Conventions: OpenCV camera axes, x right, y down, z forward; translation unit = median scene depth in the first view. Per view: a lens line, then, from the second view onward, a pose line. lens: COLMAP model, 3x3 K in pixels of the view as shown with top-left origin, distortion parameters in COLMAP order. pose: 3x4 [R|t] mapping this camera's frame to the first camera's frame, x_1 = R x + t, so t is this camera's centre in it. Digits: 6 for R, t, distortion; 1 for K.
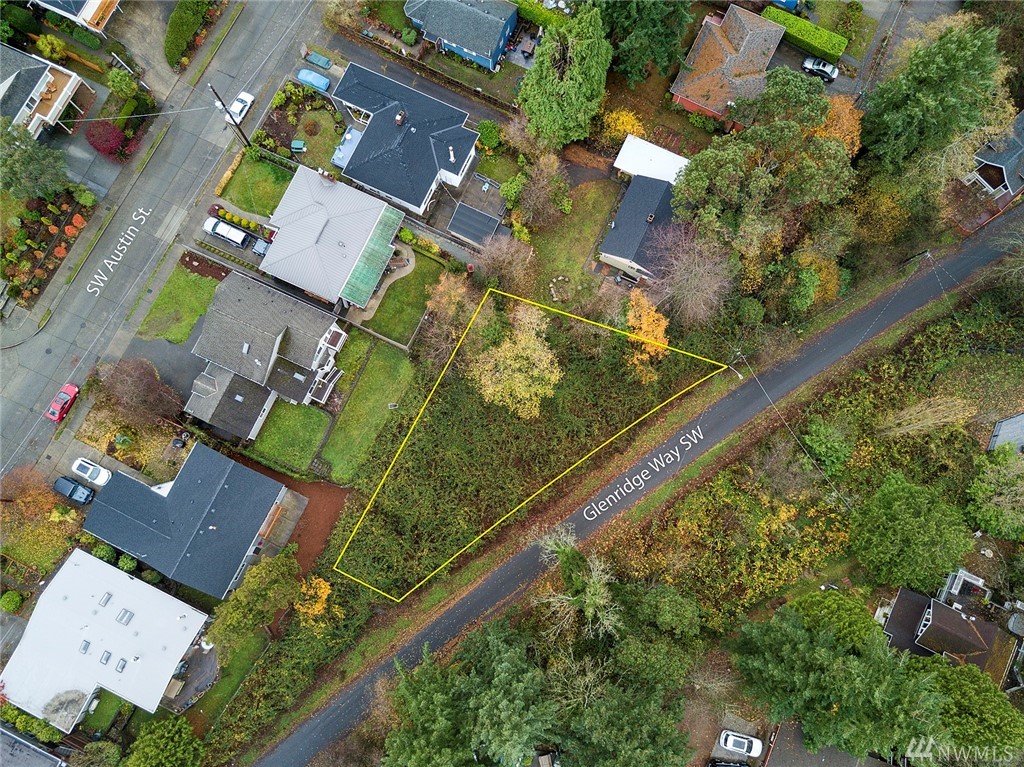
lens RADIAL K [[789.6, 0, 511.0], [0, 789.6, 390.5], [0, 0, 1]] dist [0.008969, 0.014811]
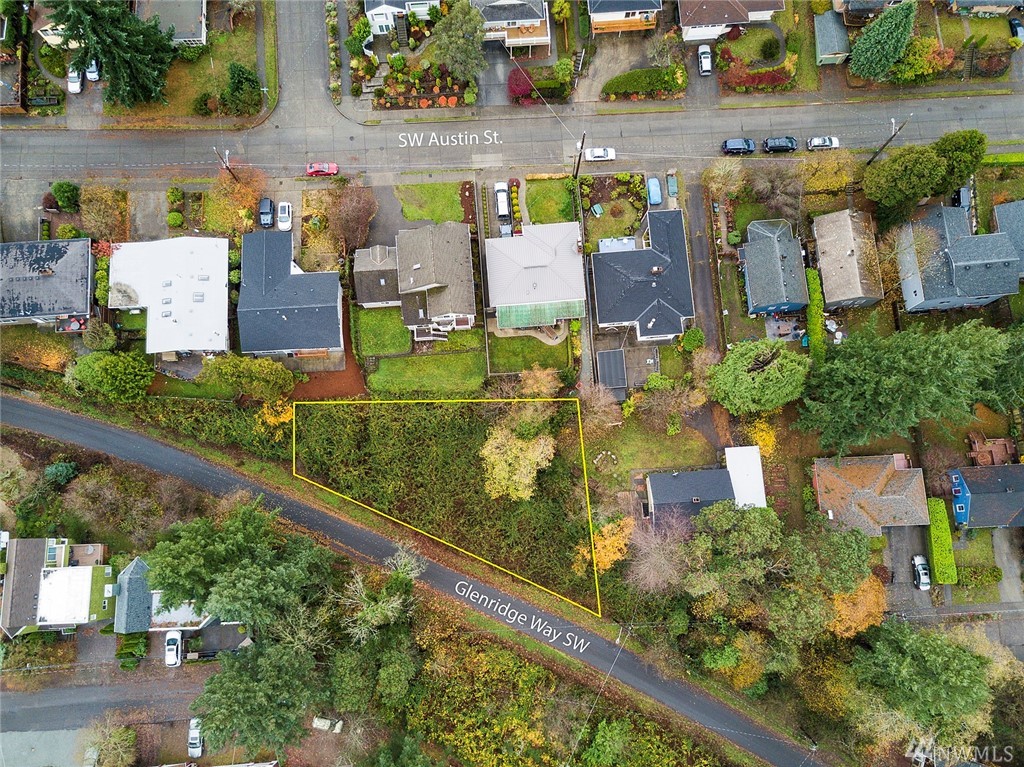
lens RADIAL K [[789.6, 0, 517.9], [0, 789.6, 385.1], [0, 0, 1]] dist [0.008969, 0.014811]
pose [[0.488865, 0.855456, -0.170895, 0.106507], [-0.858791, 0.506353, 0.077999, -0.173587], [0.153258, 0.108632, 0.982197, -0.169020]]
